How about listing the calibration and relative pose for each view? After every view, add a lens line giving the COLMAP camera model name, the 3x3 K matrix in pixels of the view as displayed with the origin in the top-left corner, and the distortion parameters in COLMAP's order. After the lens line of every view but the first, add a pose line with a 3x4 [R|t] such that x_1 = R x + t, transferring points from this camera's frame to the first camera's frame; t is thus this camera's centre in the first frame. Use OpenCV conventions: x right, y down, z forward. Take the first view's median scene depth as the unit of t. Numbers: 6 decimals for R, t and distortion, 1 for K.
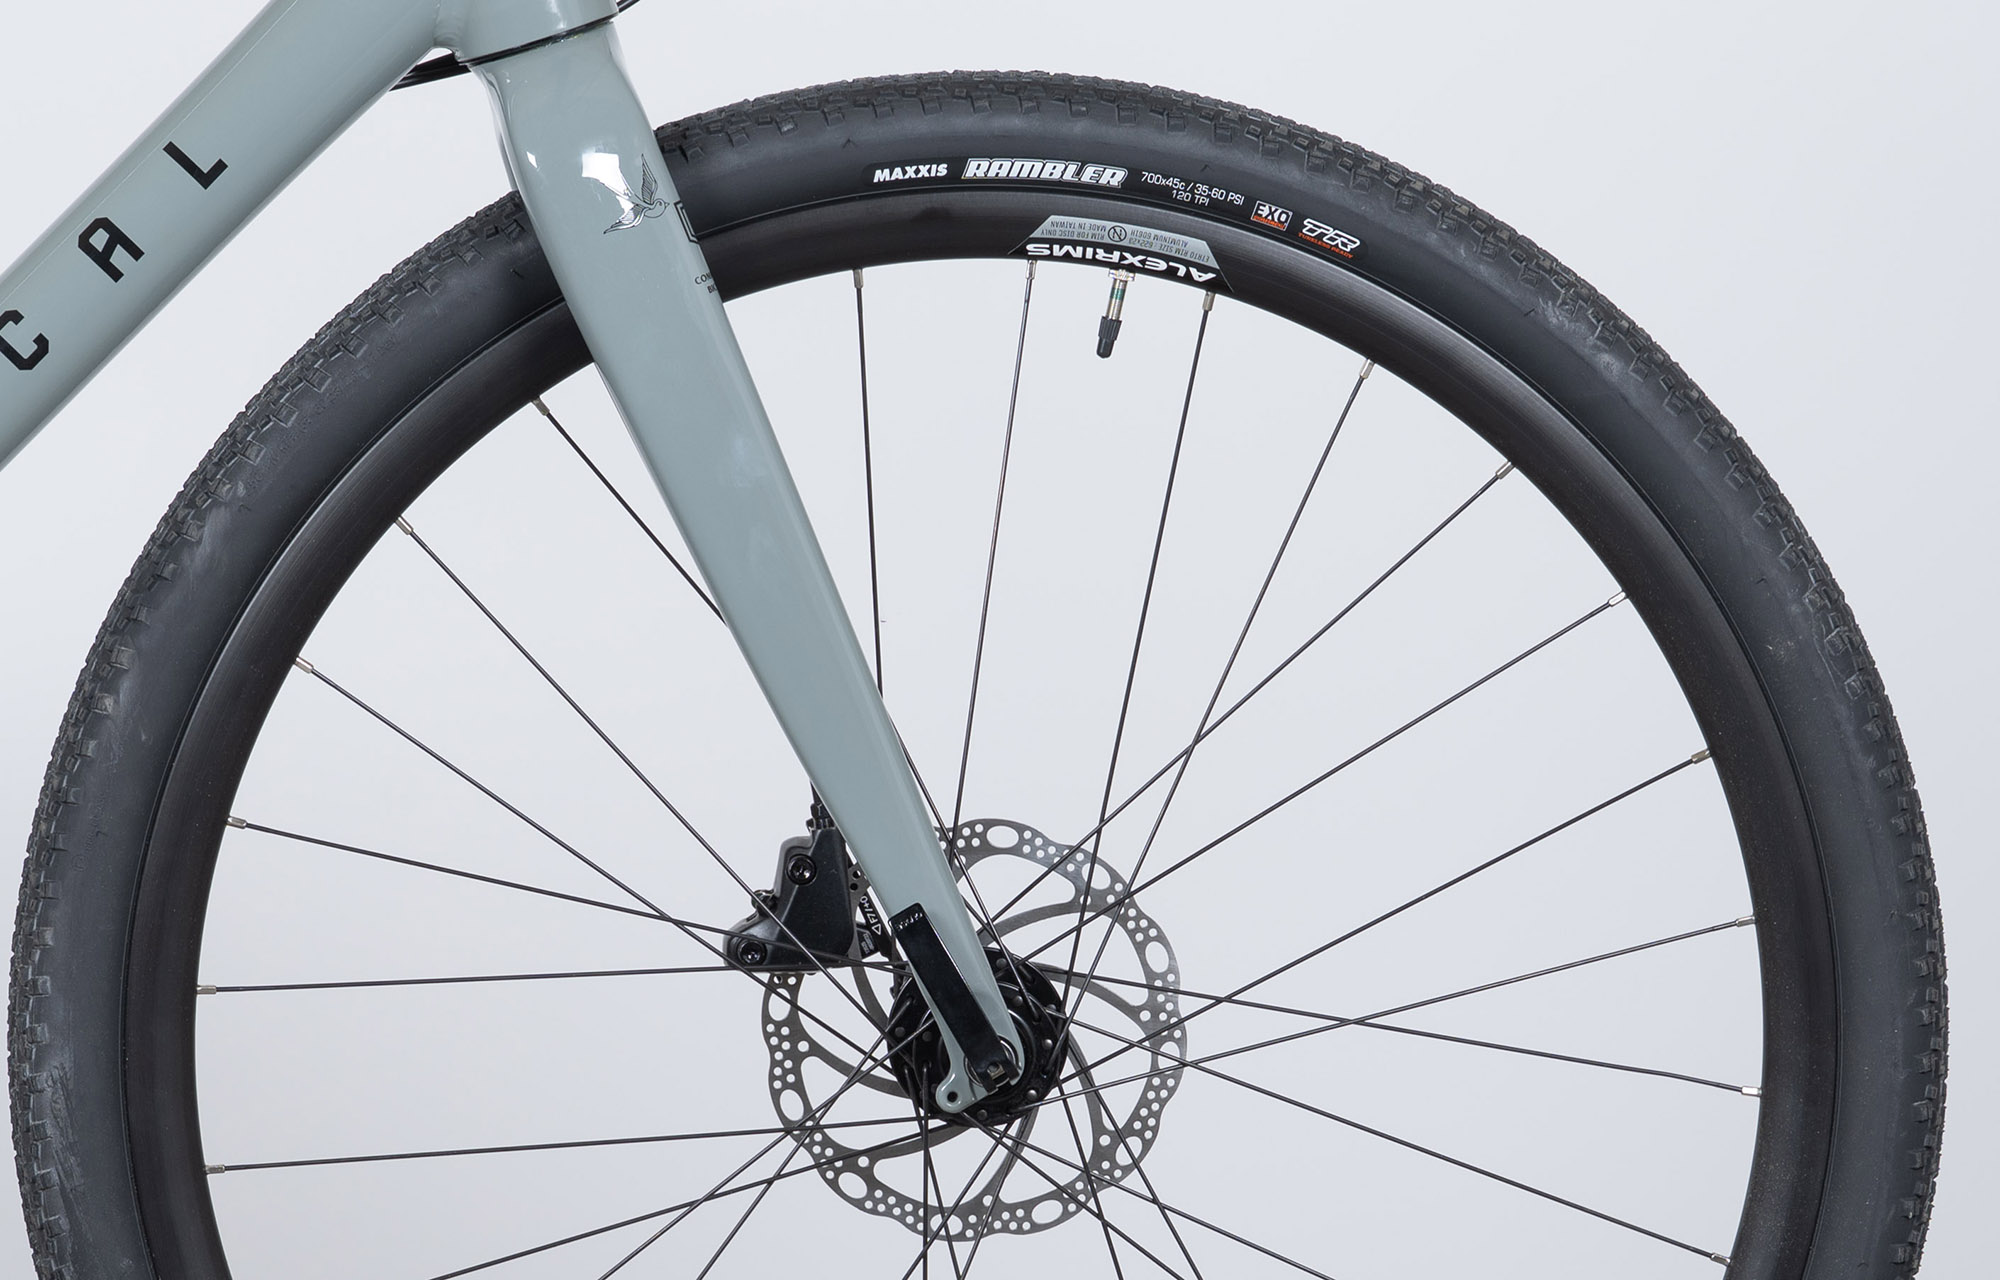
lens RADIAL K [[8017.3, 0, 998.5], [0, 8017.3, 625.5], [0, 0, 1]] dist [0.061616, 0.000000]
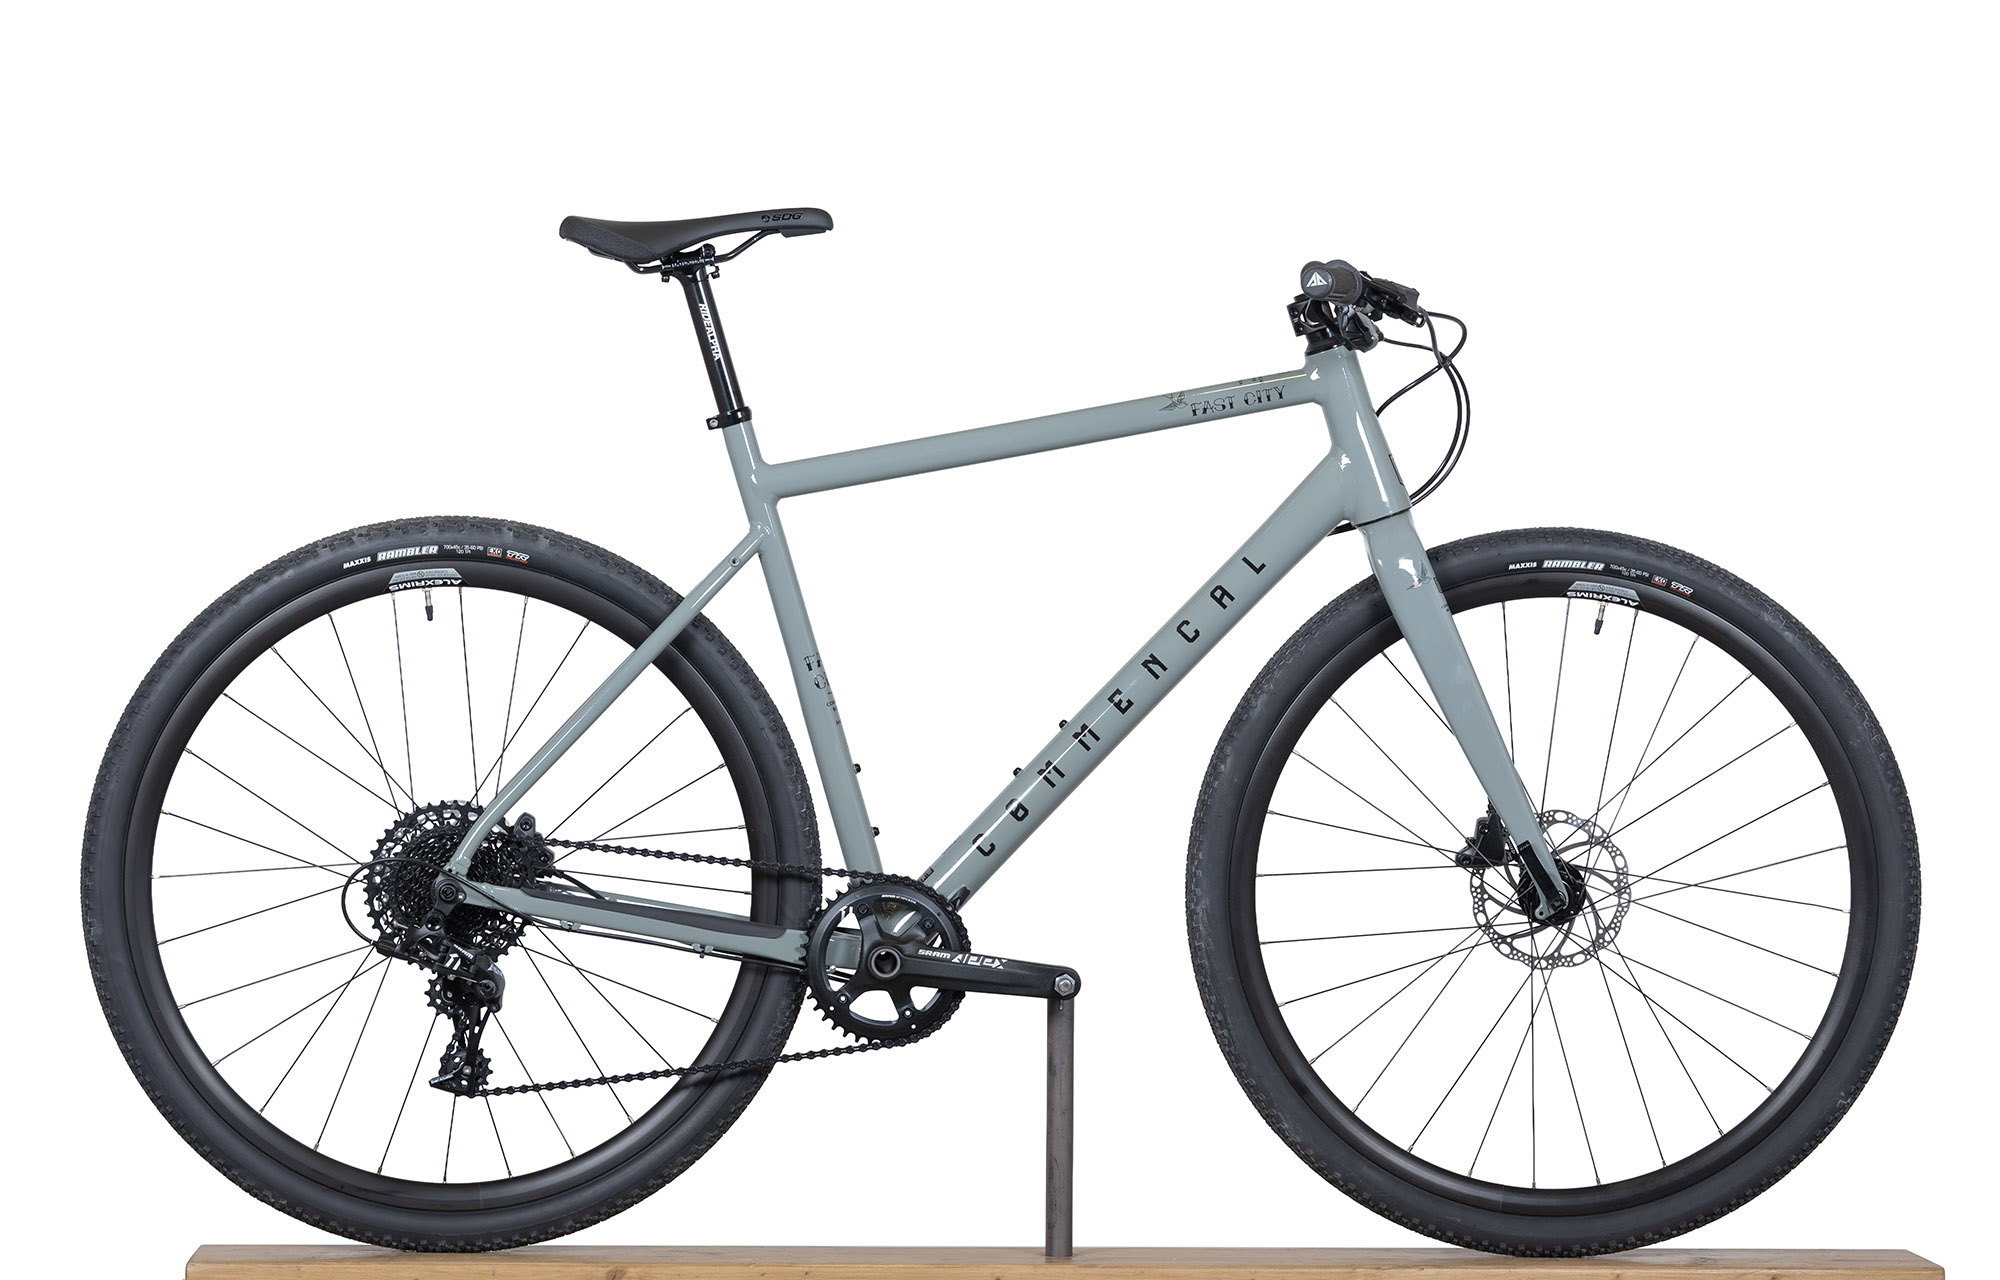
lens RADIAL K [[8017.3, 0, 1007.2], [0, 8017.3, 642.6], [0, 0, 1]] dist [0.061616, 0.000000]
pose [[0.996015, -0.007989, -0.088823, 0.054372], [0.007226, 0.999934, -0.008914, -0.008530], [0.088888, 0.008237, 0.996008, -1.652503]]
